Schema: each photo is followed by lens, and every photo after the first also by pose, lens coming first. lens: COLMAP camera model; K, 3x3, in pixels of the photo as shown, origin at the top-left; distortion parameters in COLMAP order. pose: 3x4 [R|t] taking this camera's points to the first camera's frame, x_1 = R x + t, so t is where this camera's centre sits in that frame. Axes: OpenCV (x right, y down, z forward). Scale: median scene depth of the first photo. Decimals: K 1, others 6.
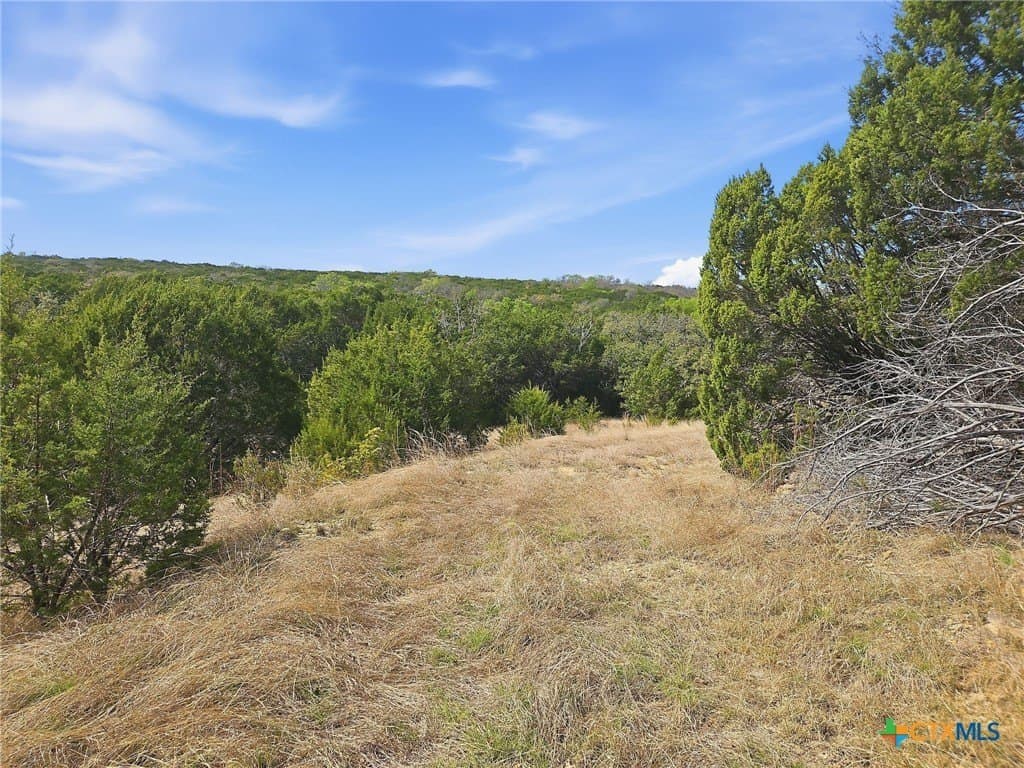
lens RADIAL K [[640.4, 0, 509.3], [0, 640.4, 382.8], [0, 0, 1]] dist [0.001084, -0.039400]
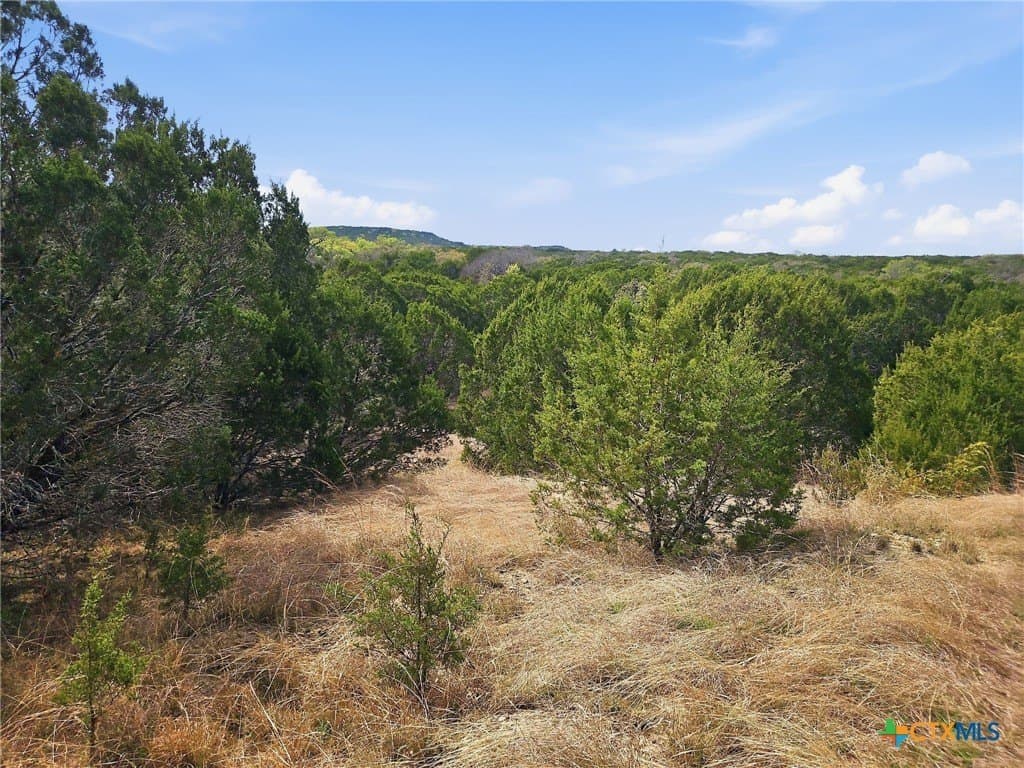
lens RADIAL K [[640.4, 0, 509.3], [0, 640.4, 382.8], [0, 0, 1]] dist [0.001084, -0.039400]
pose [[0.685203, 0.101653, -0.721224, -0.027153], [-0.089025, 0.994477, 0.055588, 0.001071], [0.722891, 0.026118, 0.690468, -0.016388]]
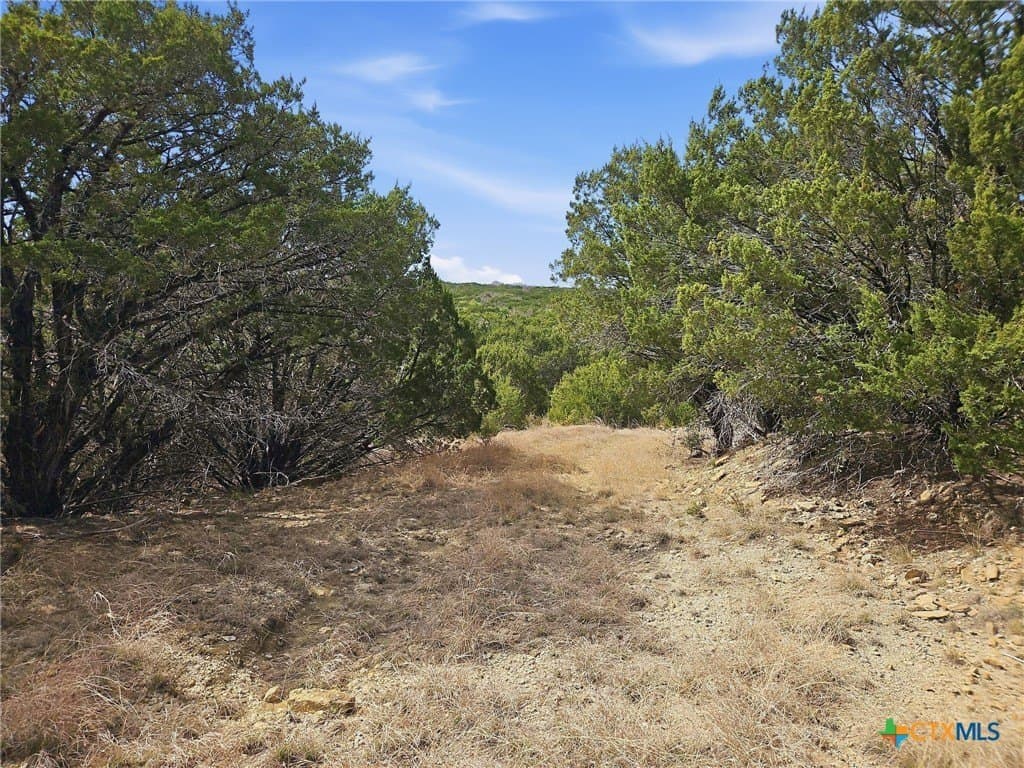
lens RADIAL K [[640.4, 0, 509.3], [0, 640.4, 382.8], [0, 0, 1]] dist [0.001084, -0.039400]
pose [[0.929487, 0.041254, -0.366540, 0.359082], [-0.048405, 0.998774, -0.010335, 0.000416], [0.365664, 0.027349, 0.930345, -1.101628]]
